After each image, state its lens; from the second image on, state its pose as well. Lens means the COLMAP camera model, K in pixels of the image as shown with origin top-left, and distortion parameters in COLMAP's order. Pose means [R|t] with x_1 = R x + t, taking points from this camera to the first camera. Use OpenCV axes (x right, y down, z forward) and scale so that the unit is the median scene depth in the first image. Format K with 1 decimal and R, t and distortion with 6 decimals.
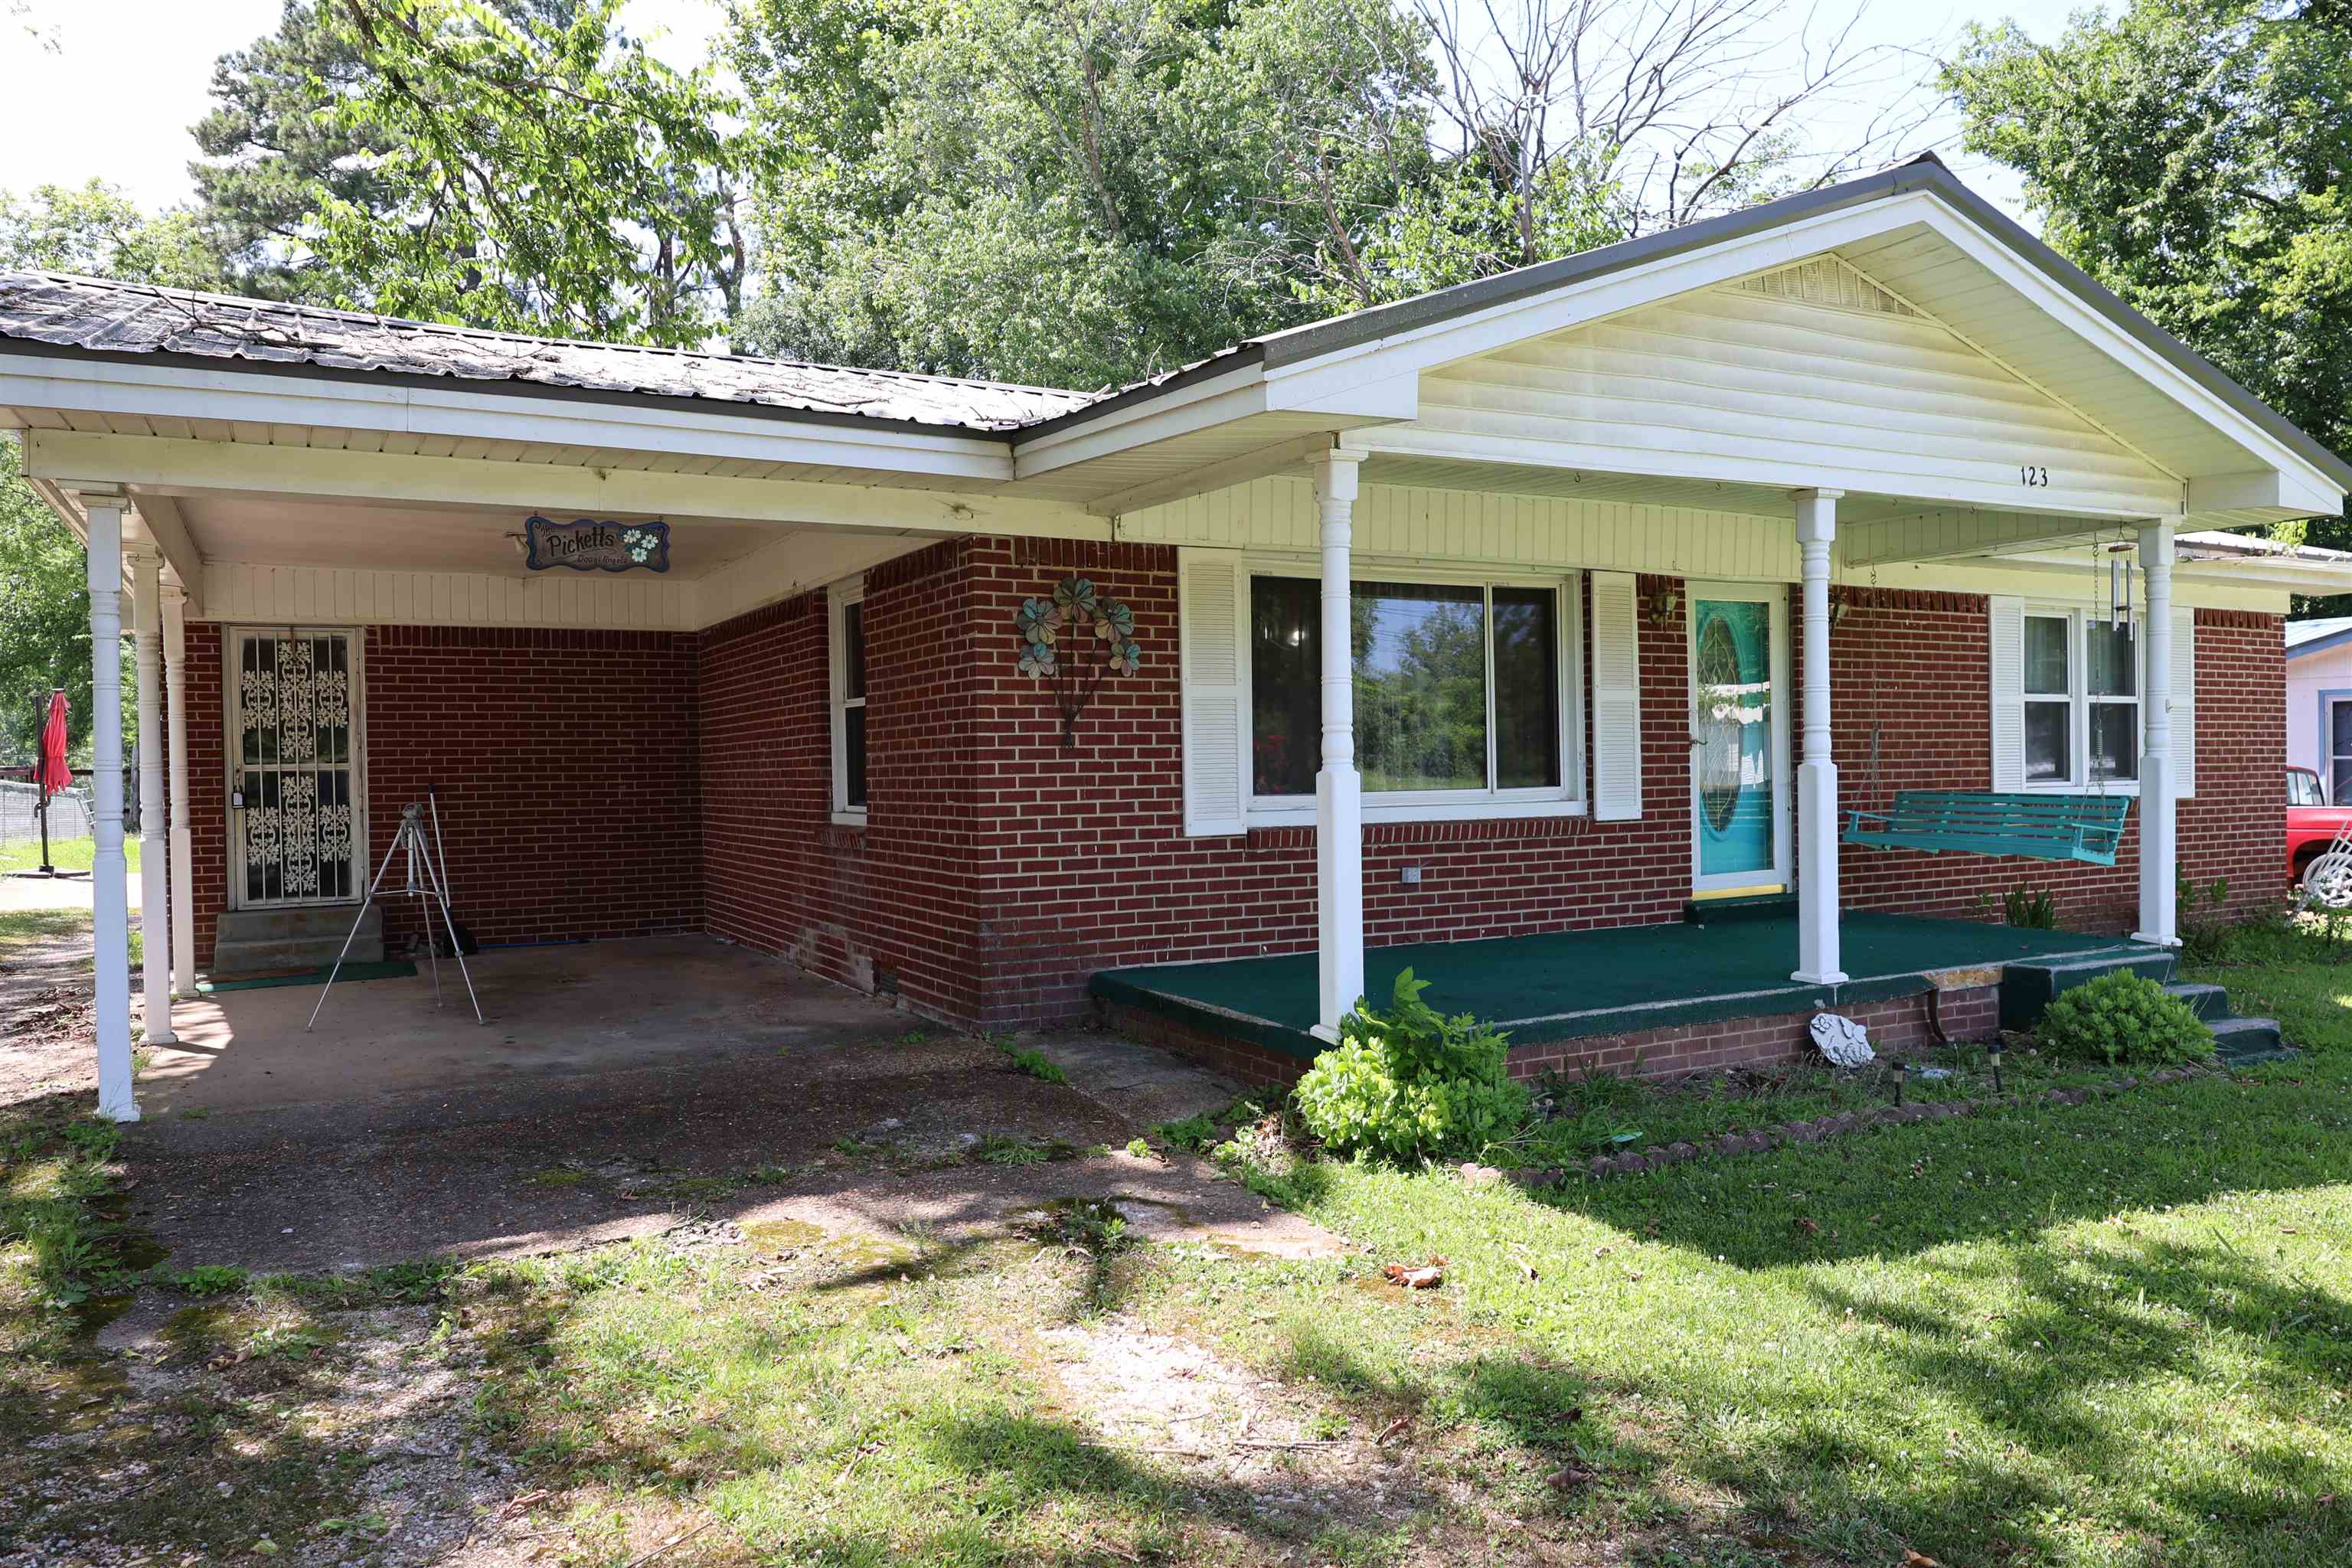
lens RADIAL K [[1613.7, 0, 1176.0], [0, 1613.7, 784.0], [0, 0, 1]] dist [-0.002900, 0.002960]
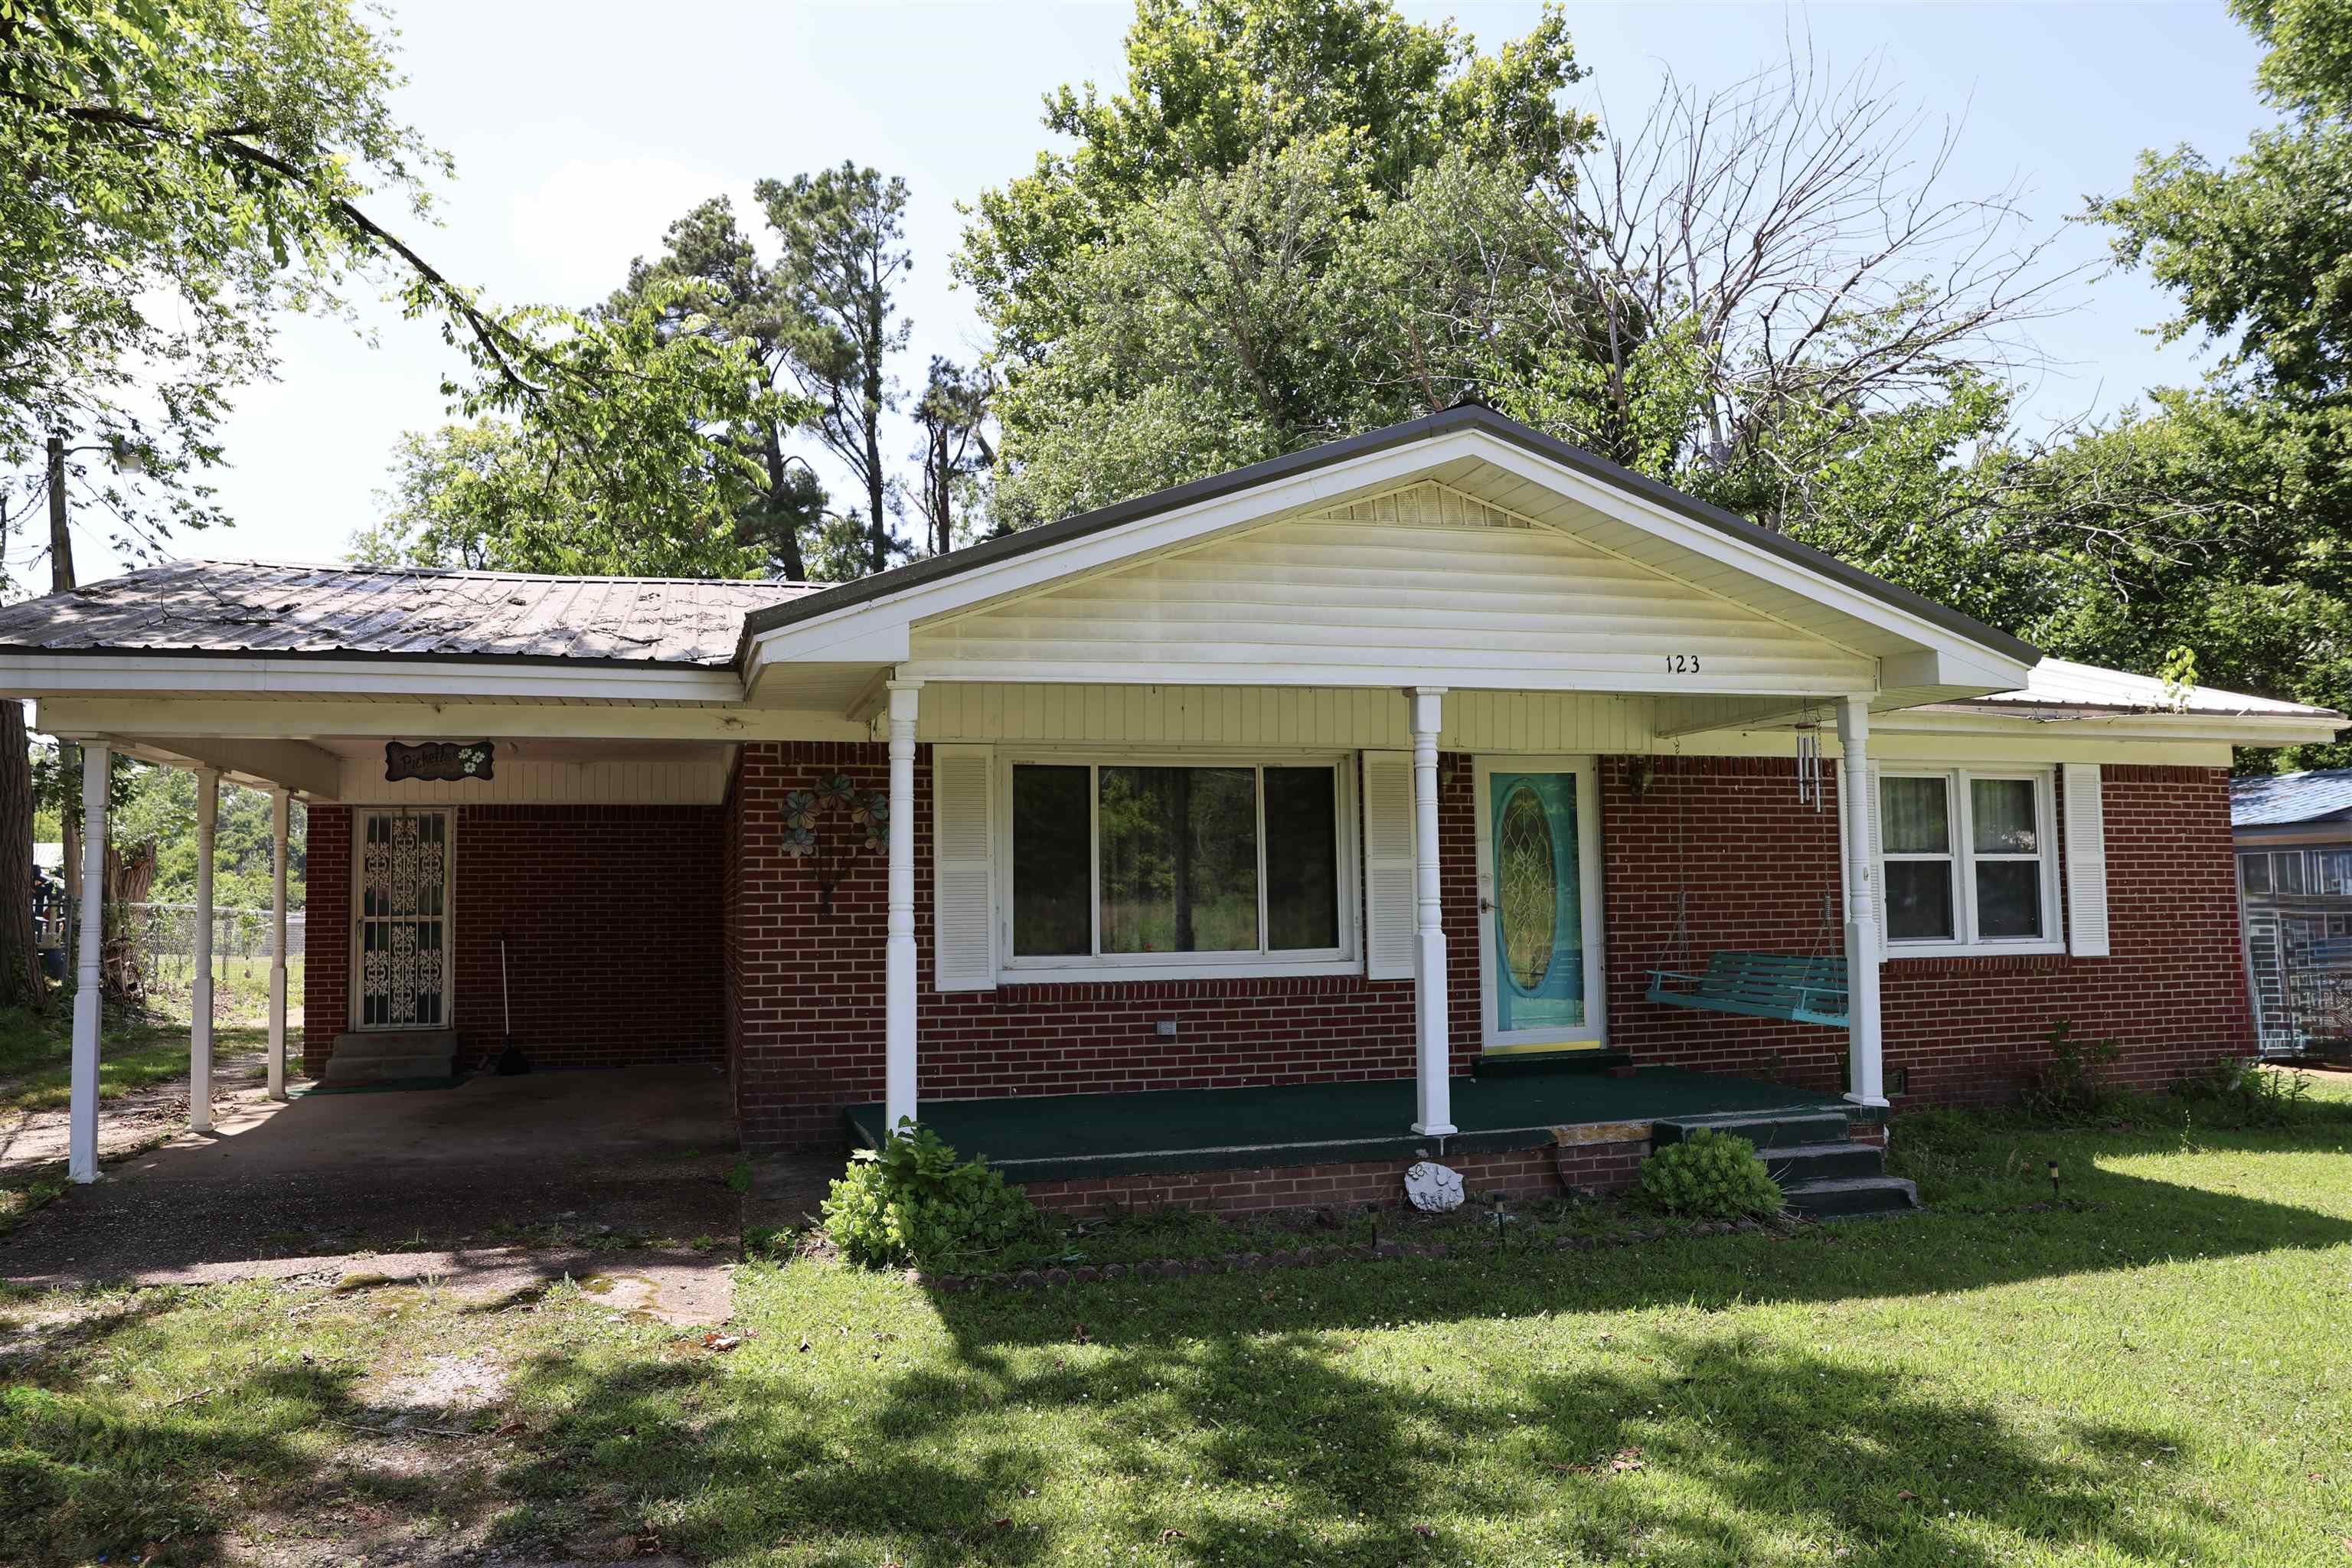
lens RADIAL K [[1617.7, 0, 1161.4], [0, 1617.7, 786.3], [0, 0, 1]] dist [-0.117331, 0.097460]
pose [[0.975904, -0.013855, -0.217759, 0.387657], [-0.004305, 0.996565, -0.082701, -0.017887], [0.218157, 0.081645, 0.972493, -0.100032]]
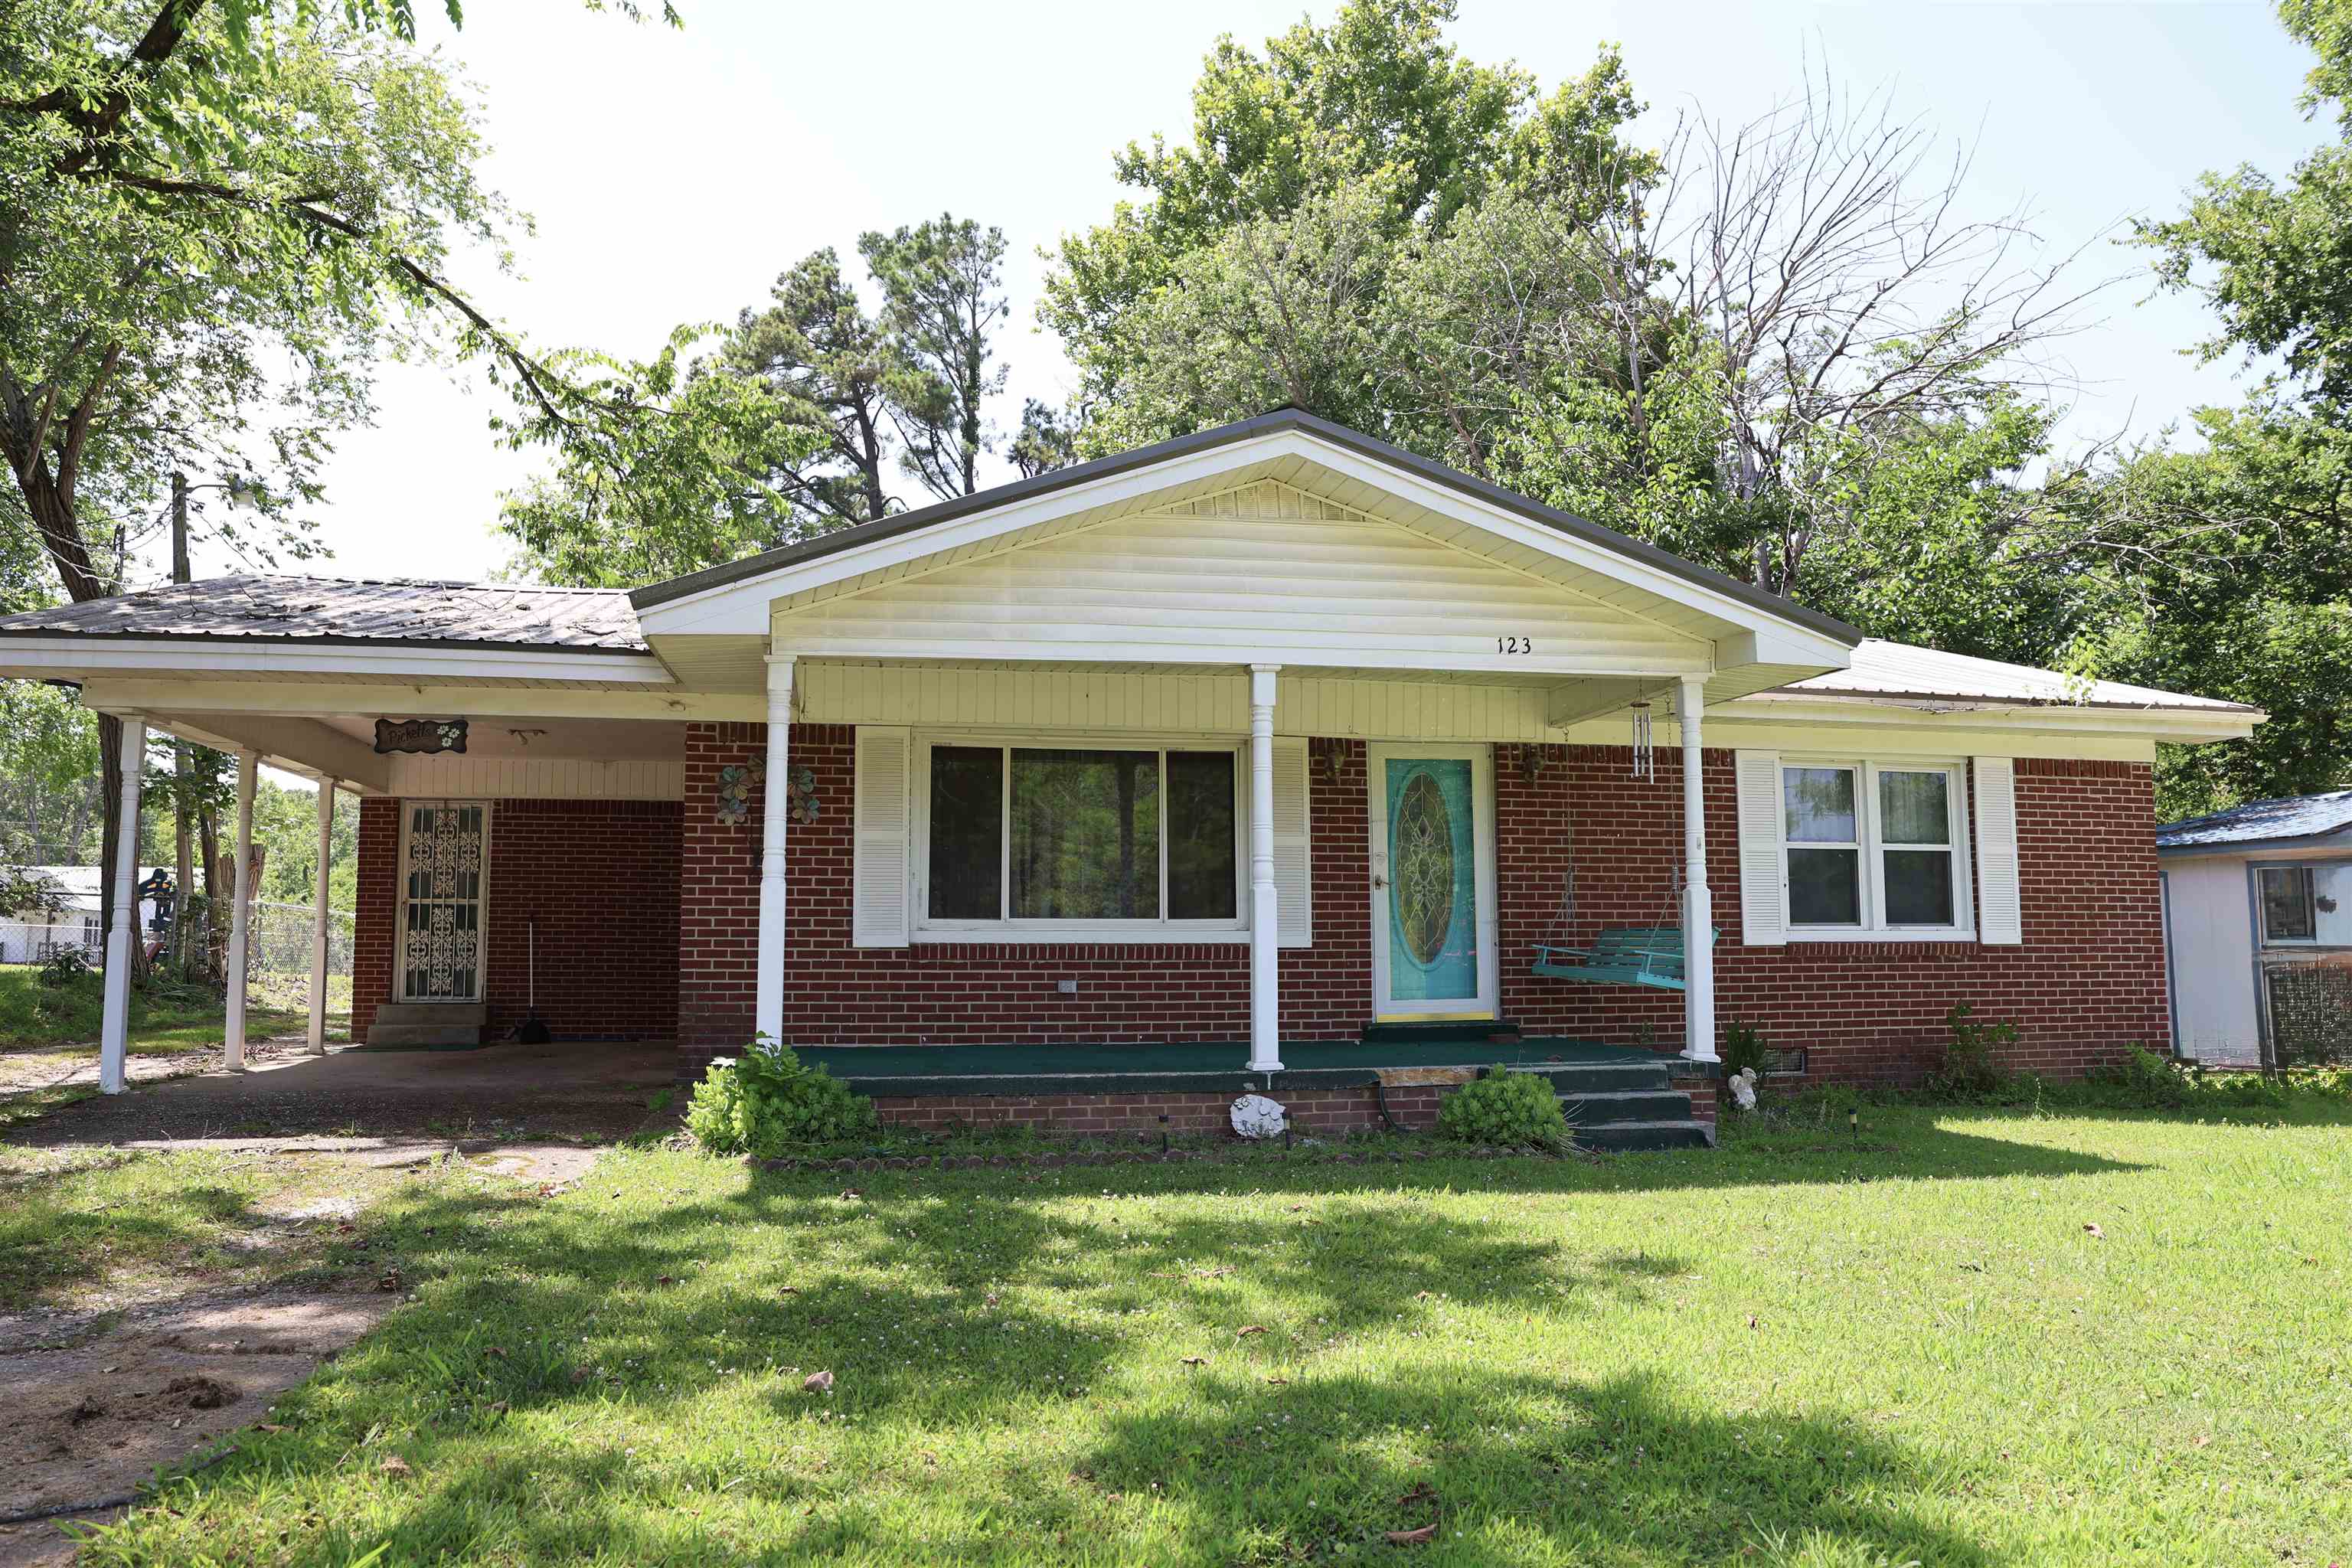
lens RADIAL K [[1617.7, 0, 1161.4], [0, 1617.7, 786.3], [0, 0, 1]] dist [-0.117331, 0.097460]
pose [[0.954969, -0.016623, -0.296240, 0.577882], [-0.016479, 0.993917, -0.108893, 0.037649], [0.296248, 0.108871, 0.948886, -0.153637]]
